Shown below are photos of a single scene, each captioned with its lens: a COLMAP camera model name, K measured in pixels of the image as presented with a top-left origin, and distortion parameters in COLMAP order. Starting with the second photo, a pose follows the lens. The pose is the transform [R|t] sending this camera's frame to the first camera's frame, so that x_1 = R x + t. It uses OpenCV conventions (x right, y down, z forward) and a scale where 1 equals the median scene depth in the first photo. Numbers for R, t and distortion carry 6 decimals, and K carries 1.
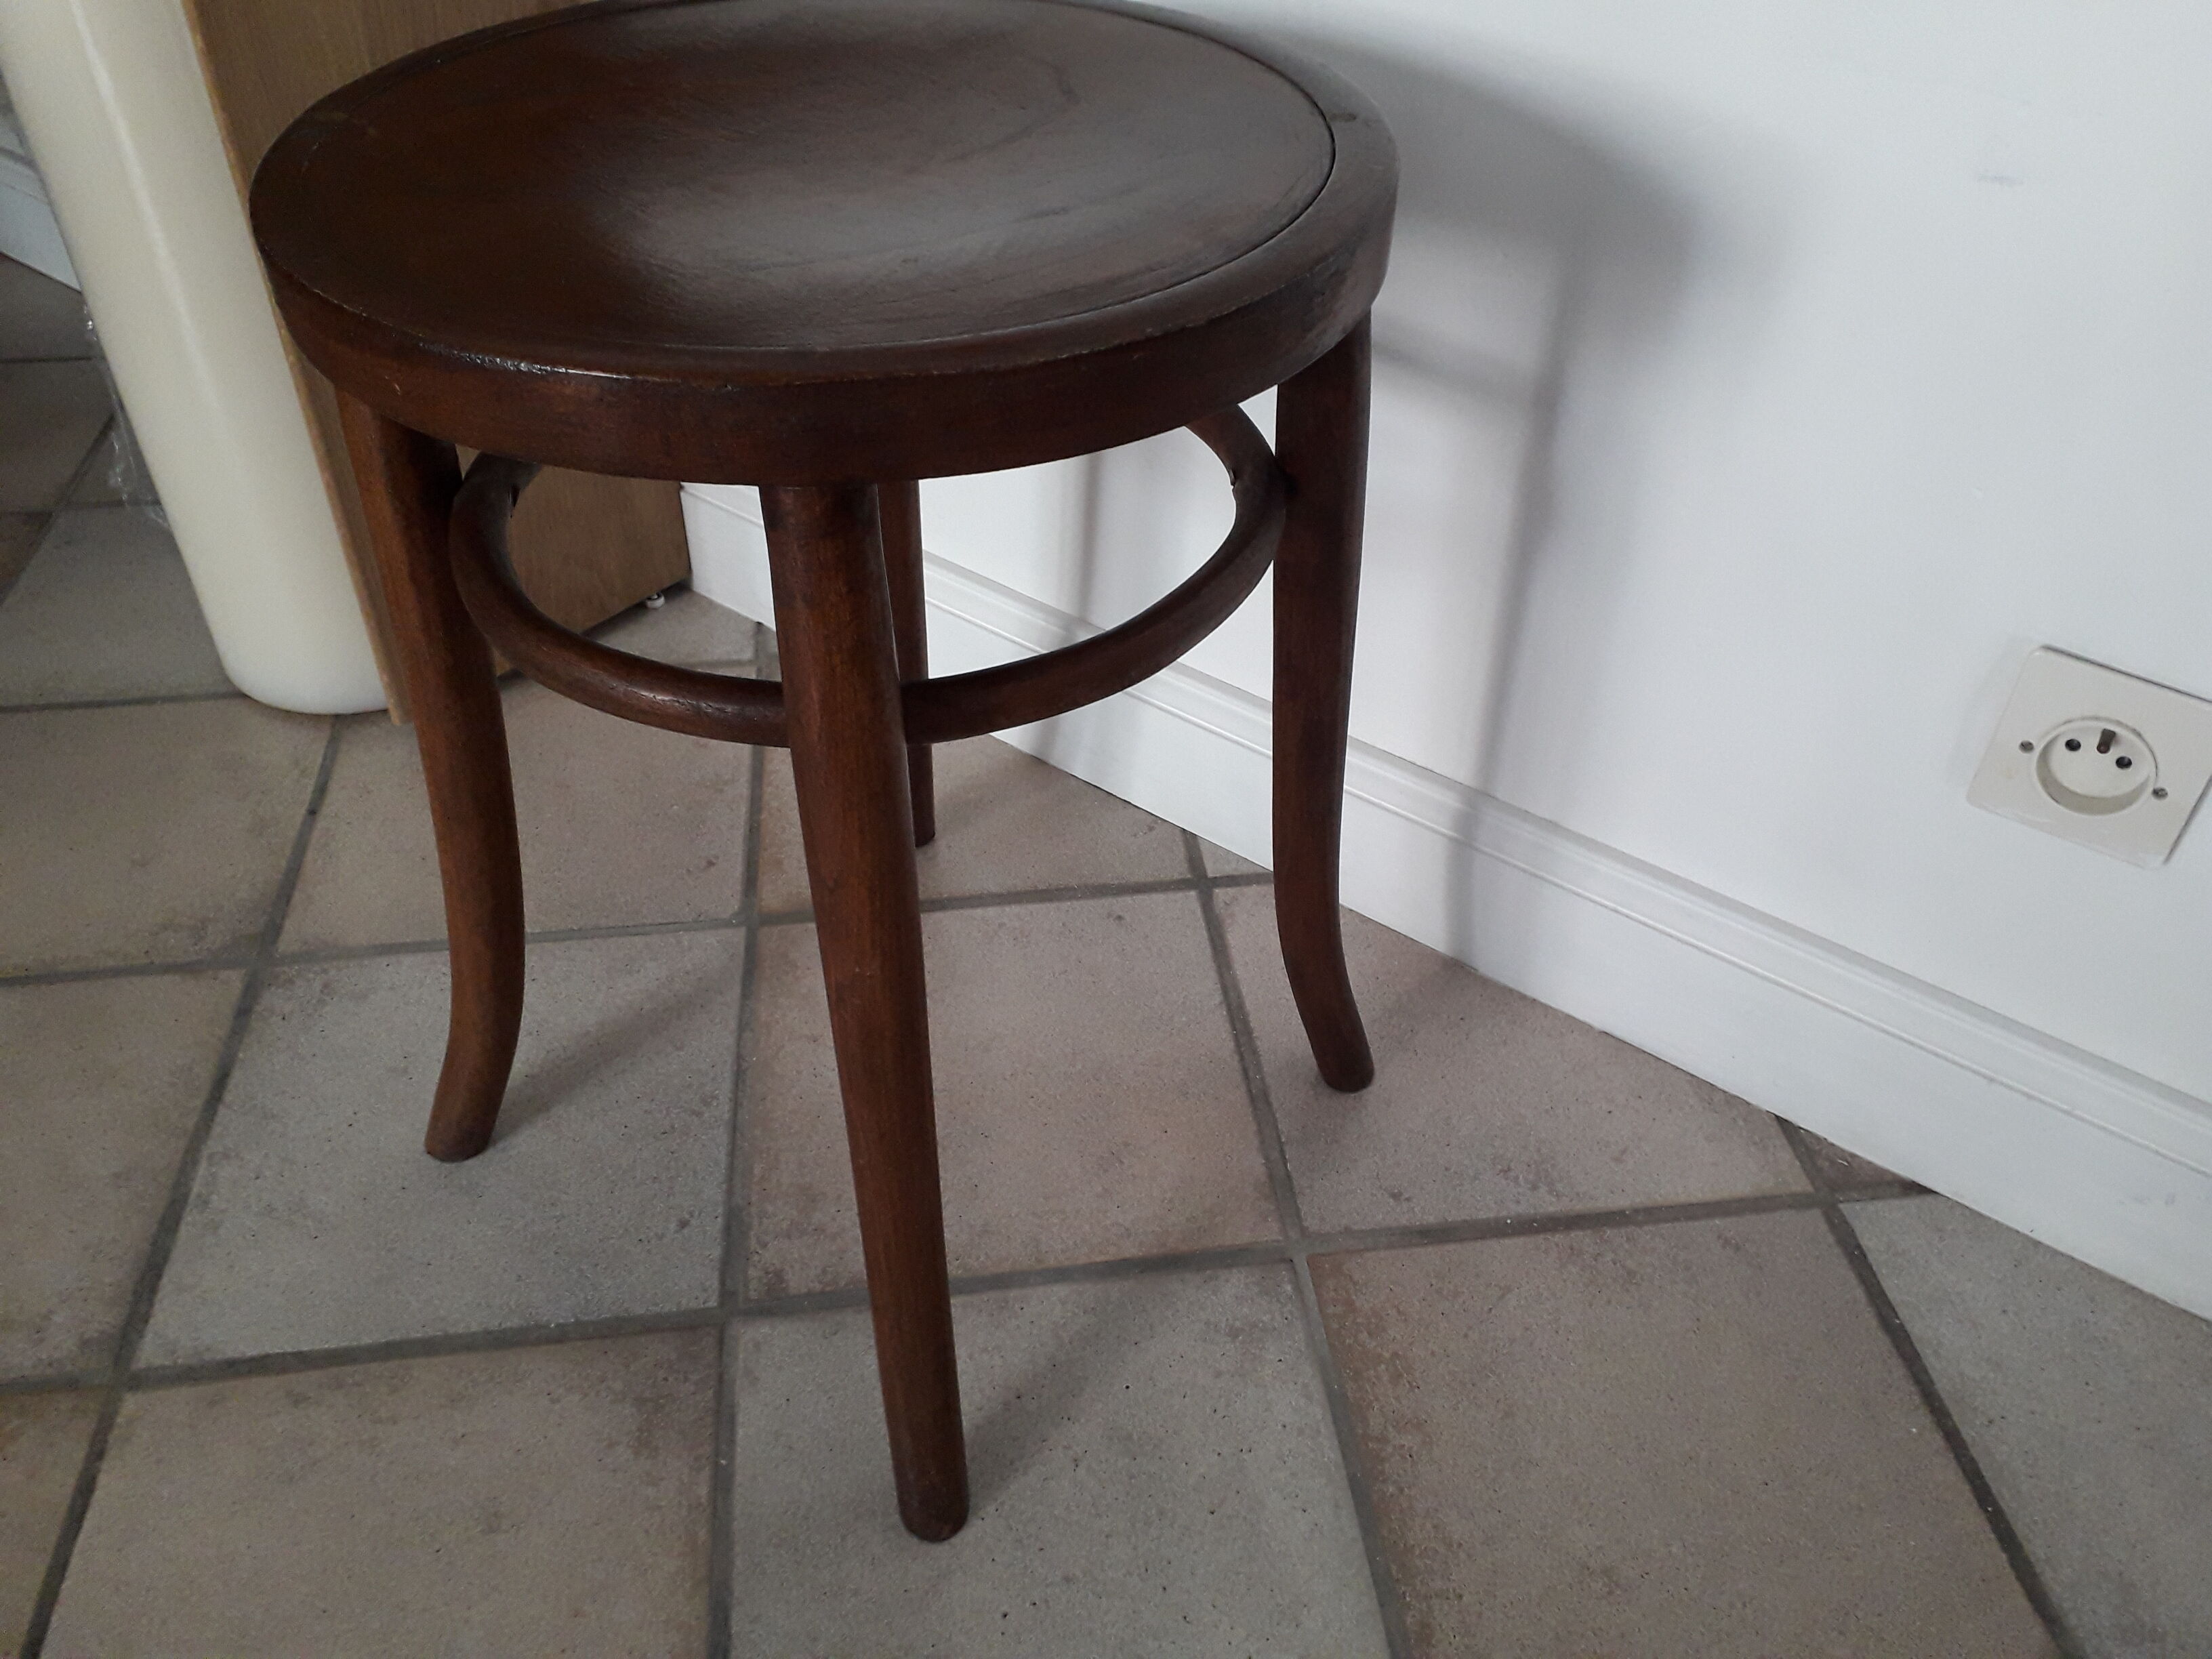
lens RADIAL K [[1772.5, 0, 1106.0], [0, 1772.5, 829.5], [0, 0, 1]] dist [0.042928, -0.075705]
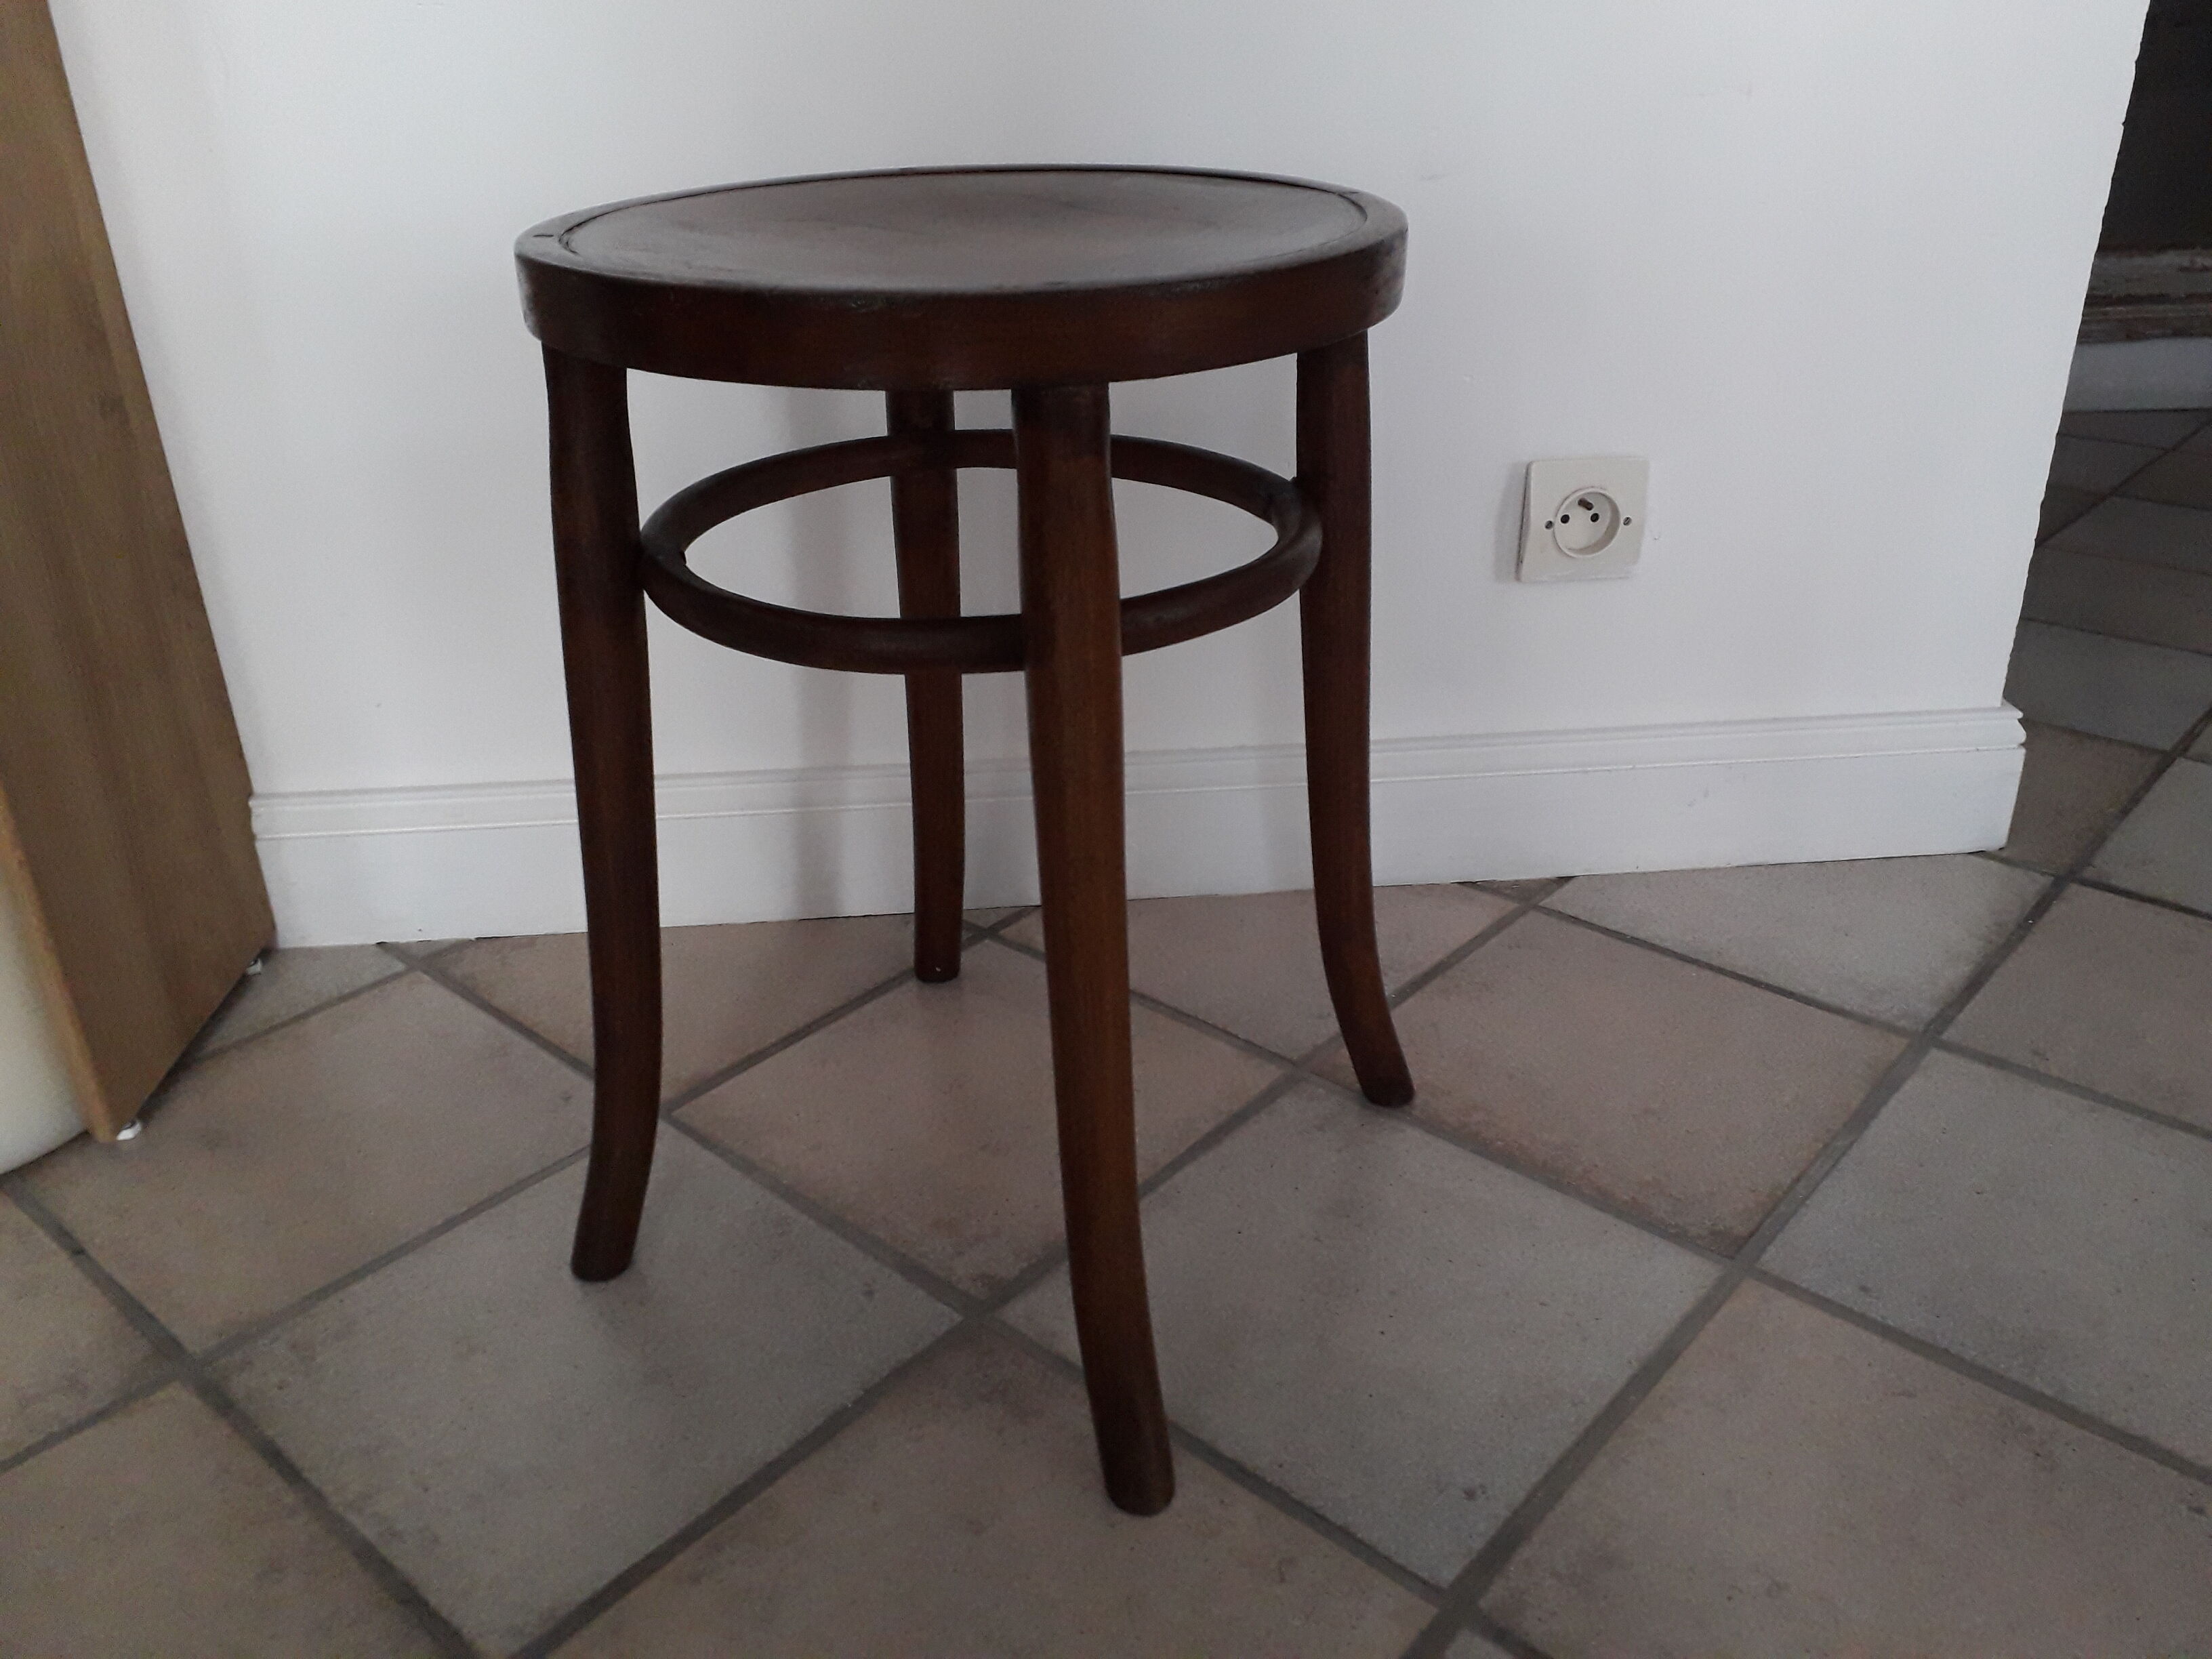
lens RADIAL K [[1772.5, 0, 1106.0], [0, 1772.5, 829.5], [0, 0, 1]] dist [0.042928, -0.075705]
pose [[0.757160, -0.318026, 0.570586, -0.656544], [0.444398, 0.890978, -0.093109, 0.142833], [-0.478768, 0.324066, 0.815943, 0.002091]]
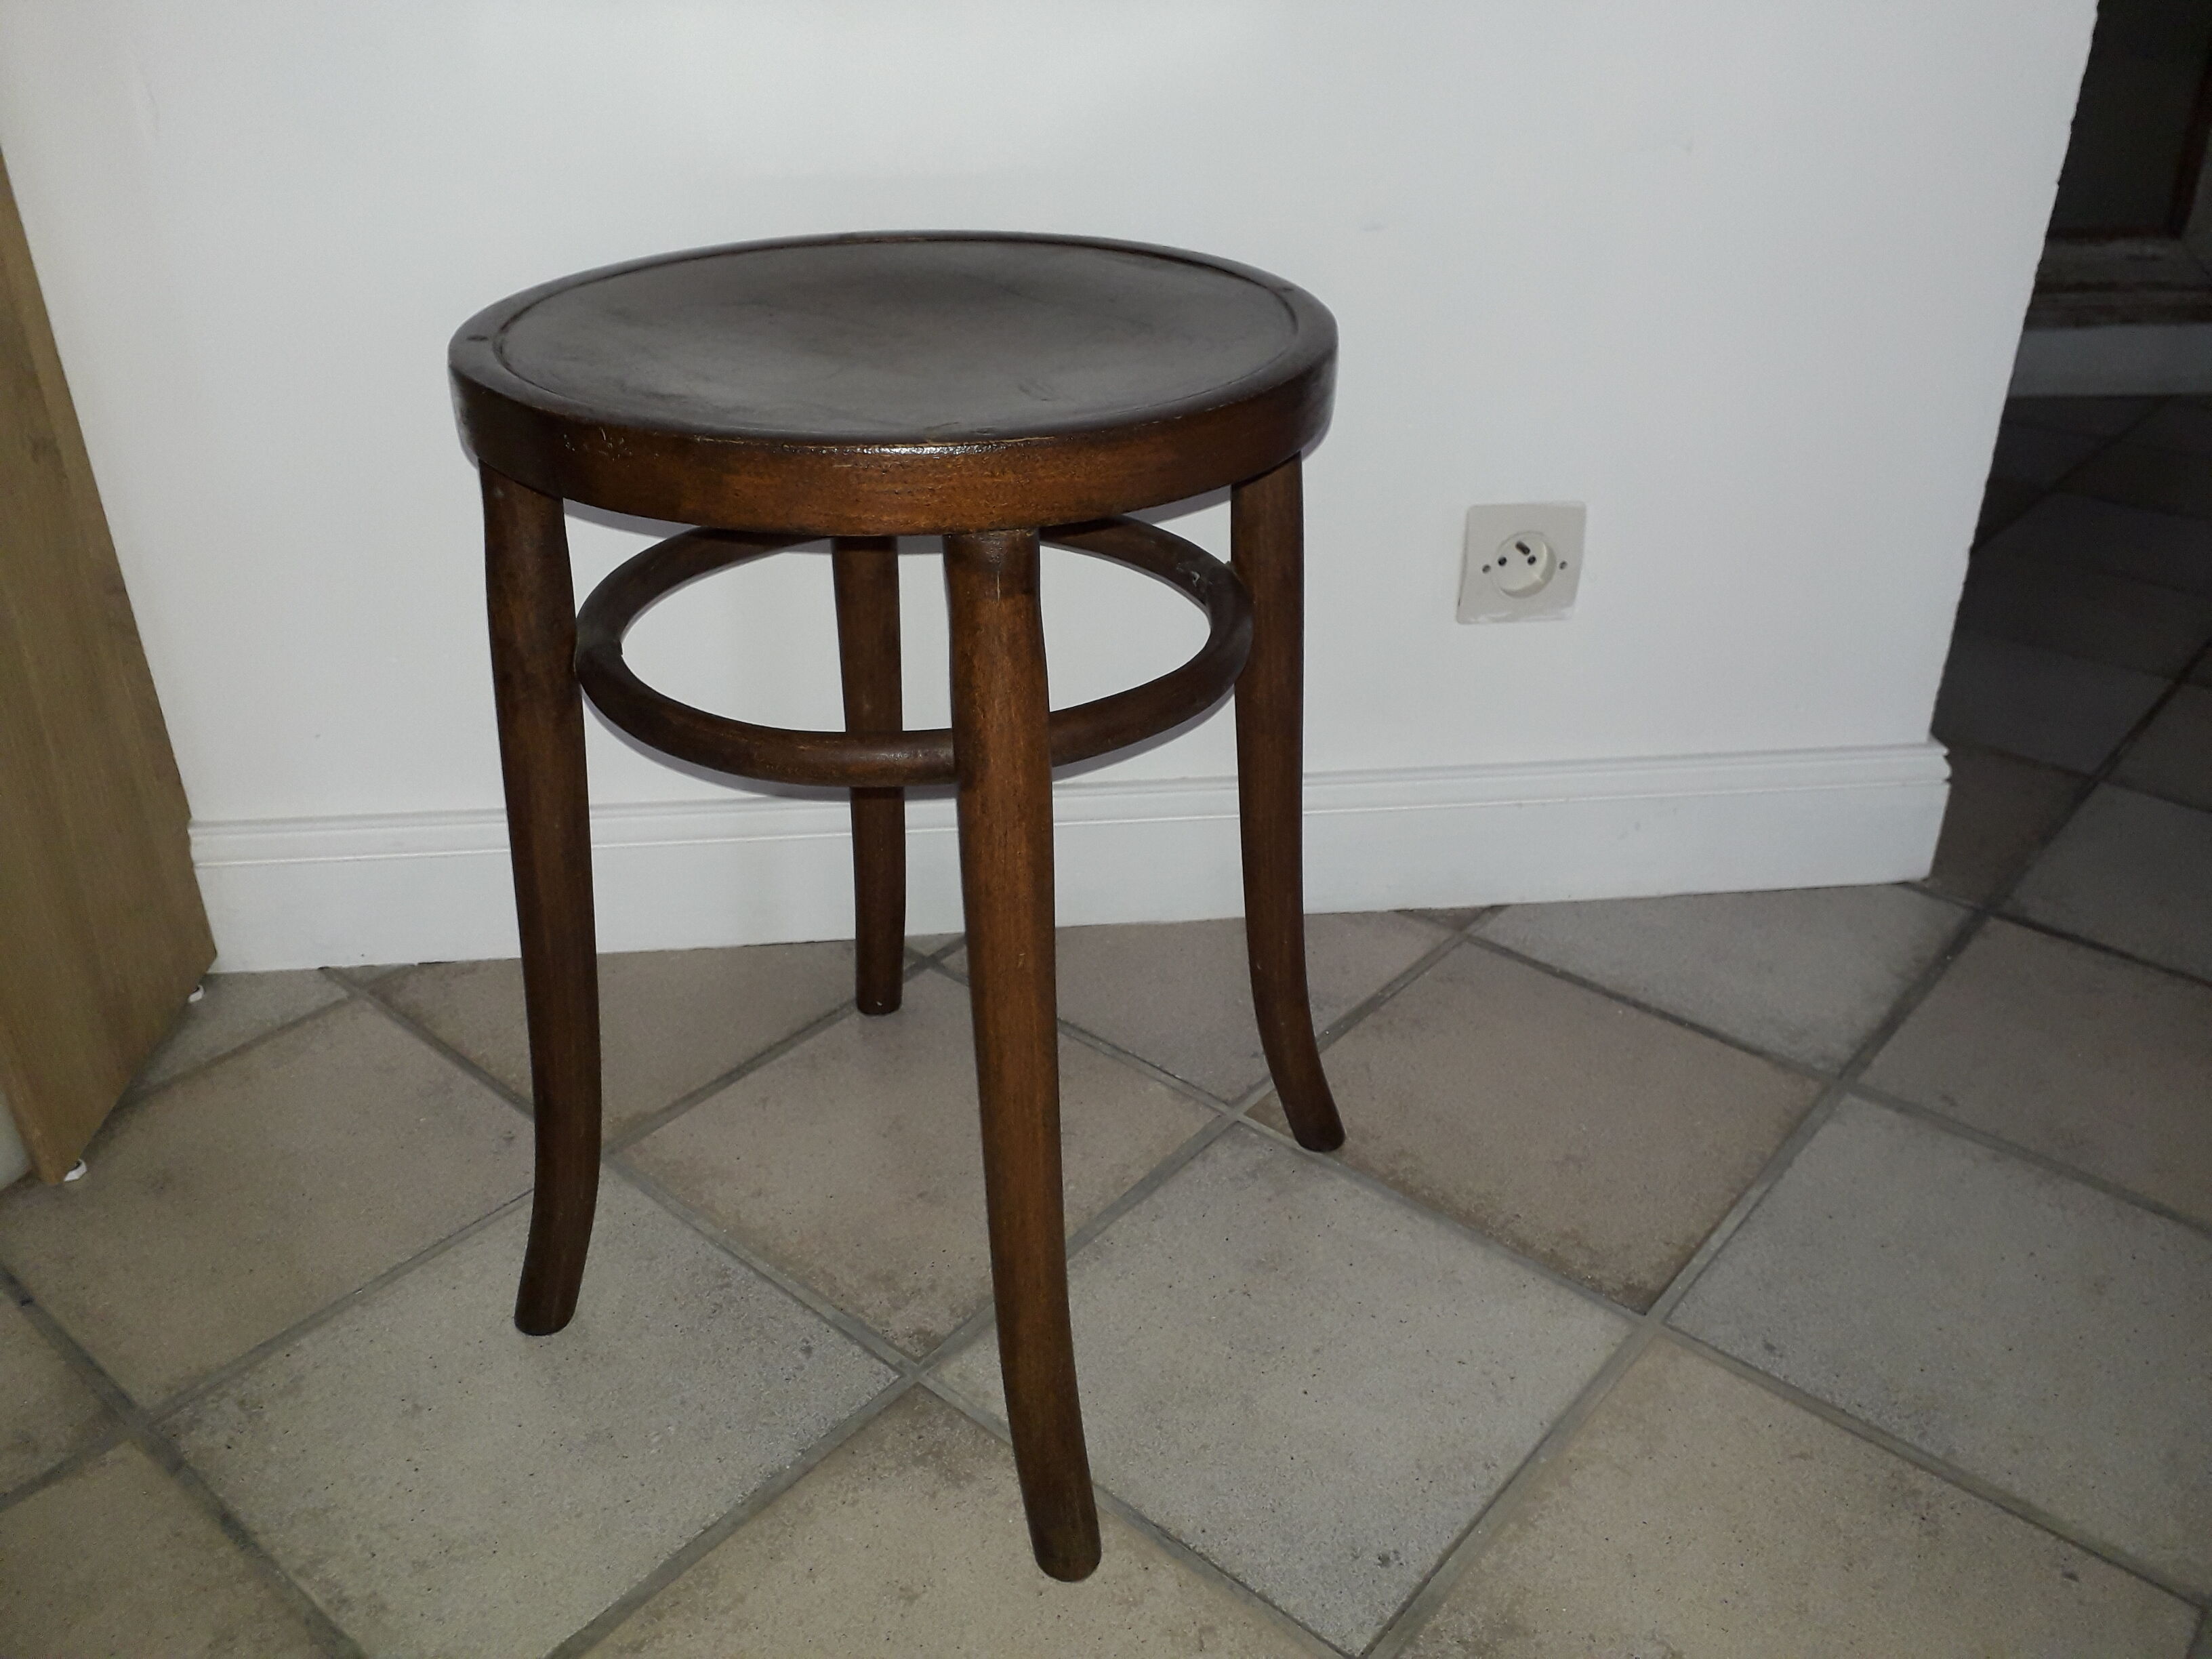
lens RADIAL K [[1787.5, 0, 1106.0], [0, 1787.5, 829.5], [0, 0, 1]] dist [0.047104, -0.097402]
pose [[0.745801, -0.338320, 0.573865, -0.631712], [0.439985, 0.896975, -0.043002, 0.069639], [-0.500194, 0.284563, 0.817820, -0.053798]]
